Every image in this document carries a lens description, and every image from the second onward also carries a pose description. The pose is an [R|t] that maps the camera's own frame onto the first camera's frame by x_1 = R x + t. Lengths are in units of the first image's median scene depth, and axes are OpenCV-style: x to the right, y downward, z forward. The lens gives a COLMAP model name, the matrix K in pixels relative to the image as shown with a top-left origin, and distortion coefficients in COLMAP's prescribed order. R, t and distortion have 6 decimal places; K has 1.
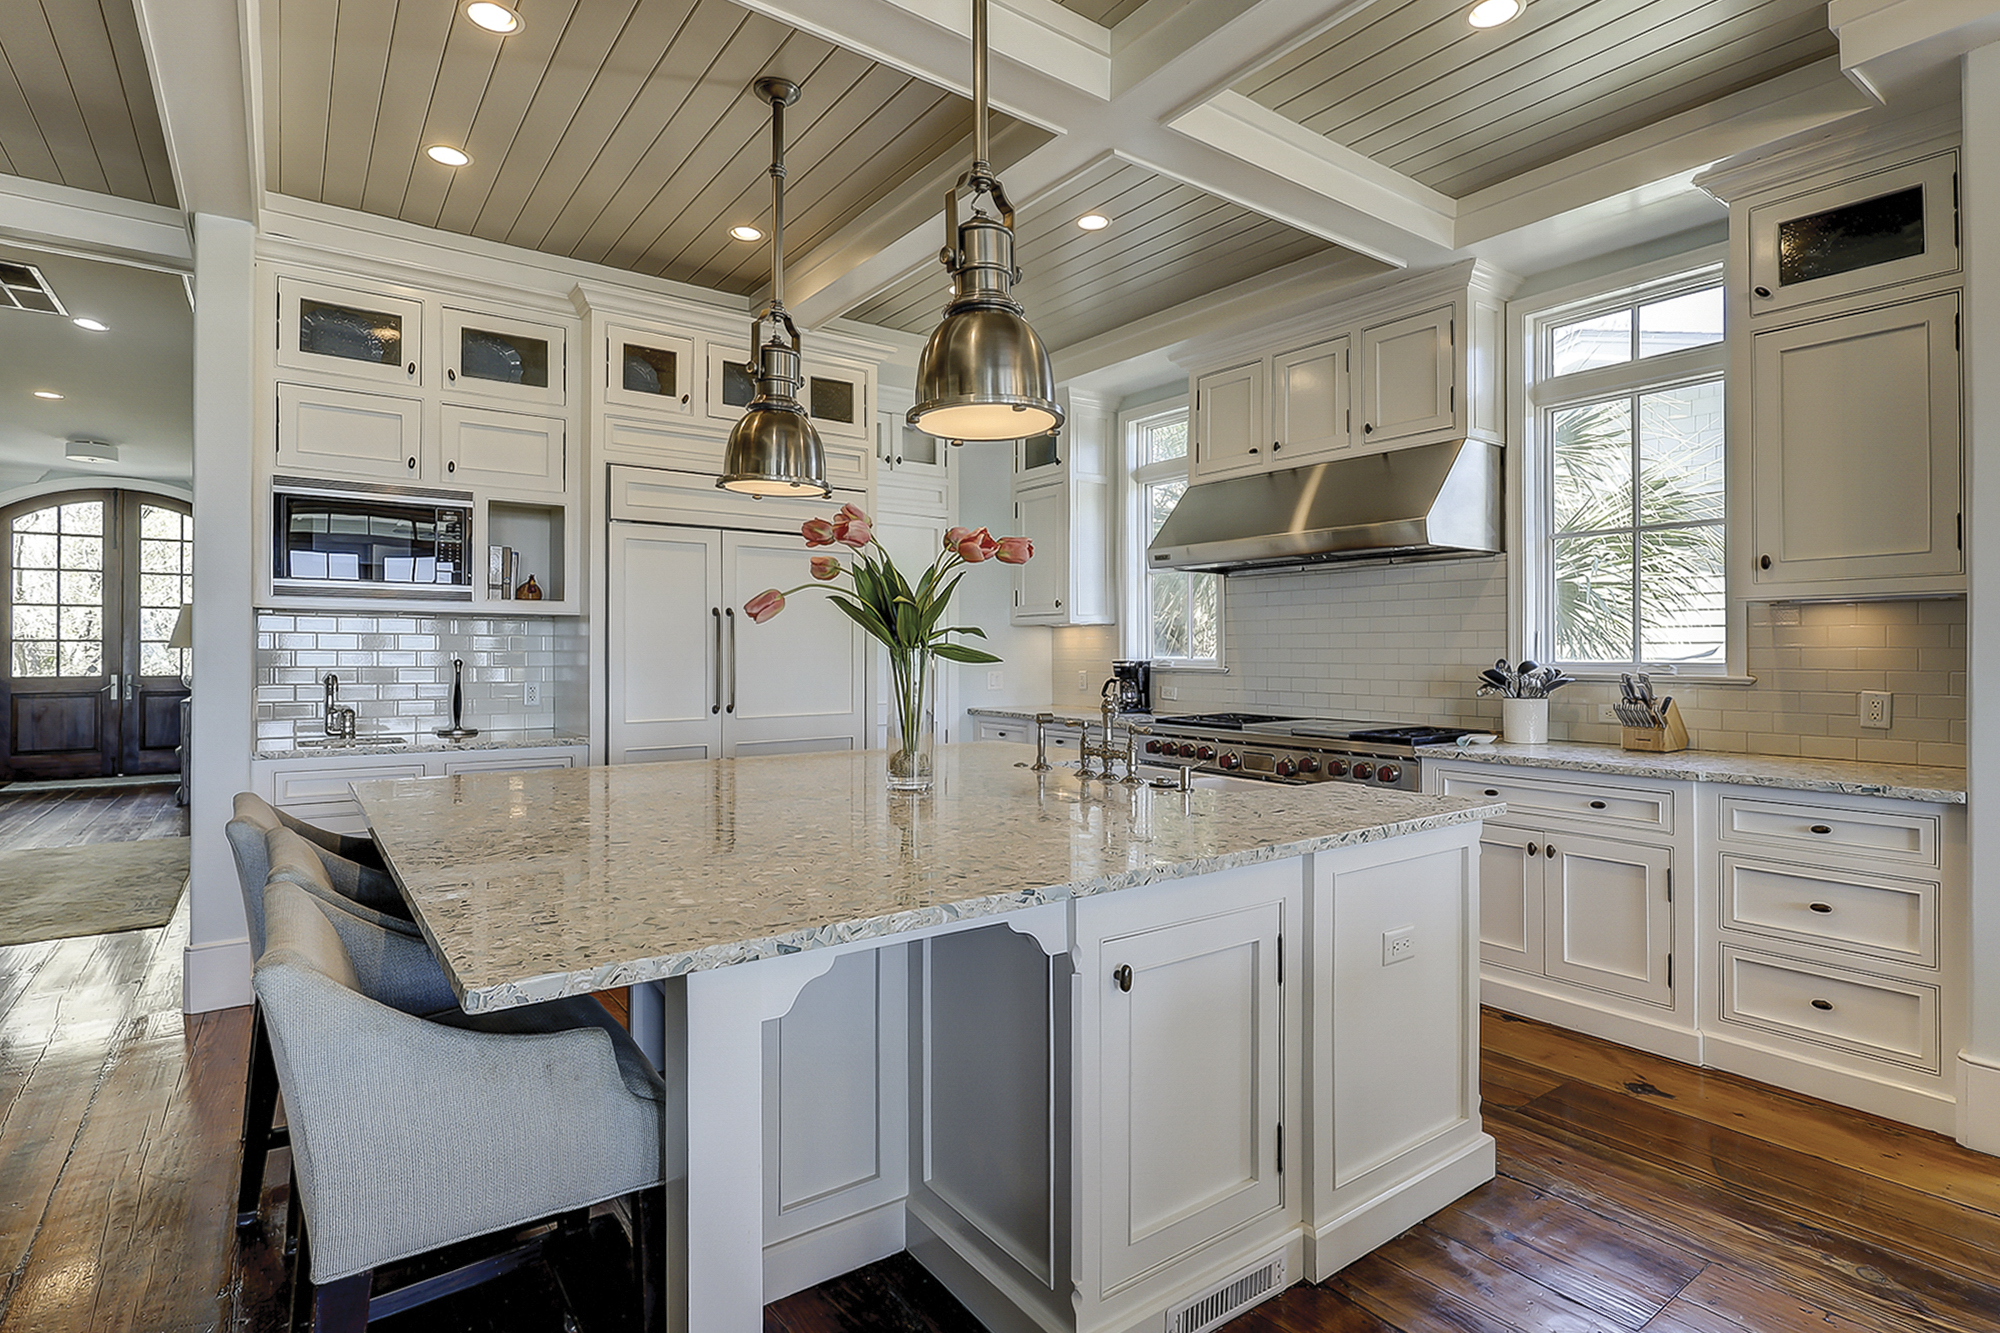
lens RADIAL K [[976.3, 0, 997.0], [0, 976.3, 648.5], [0, 0, 1]] dist [-0.000611, -0.000683]
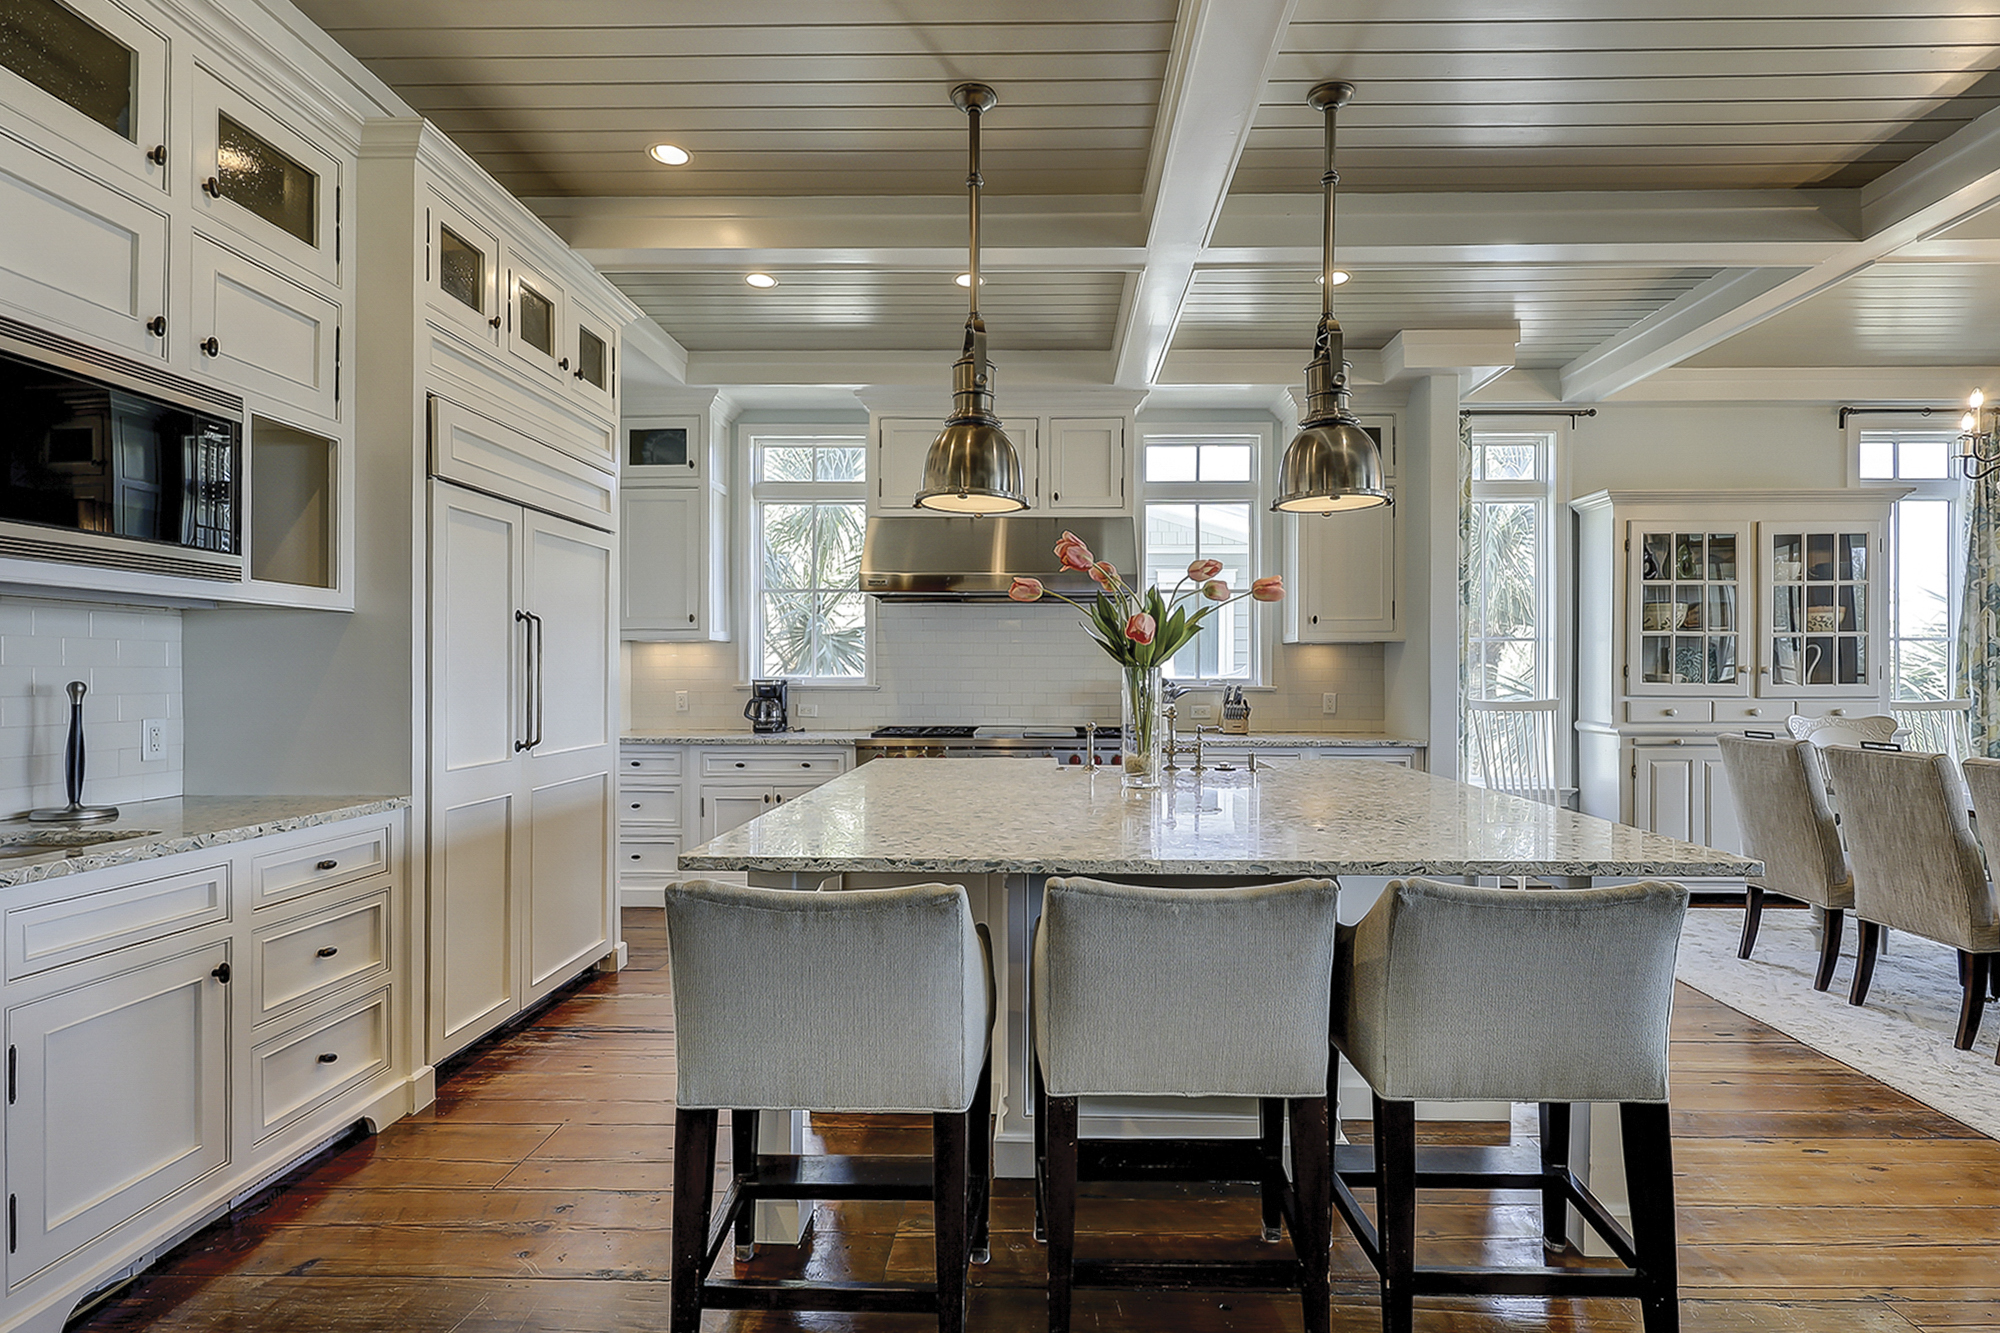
lens RADIAL K [[920.1, 0, 1140.0], [0, 920.1, 671.1], [0, 0, 1]] dist [-0.000799, 0.000399]
pose [[0.605146, 0.001428, 0.796113, -0.783631], [-0.004696, 0.999987, 0.001776, 0.002149], [-0.796101, -0.004814, 0.605145, 0.277887]]
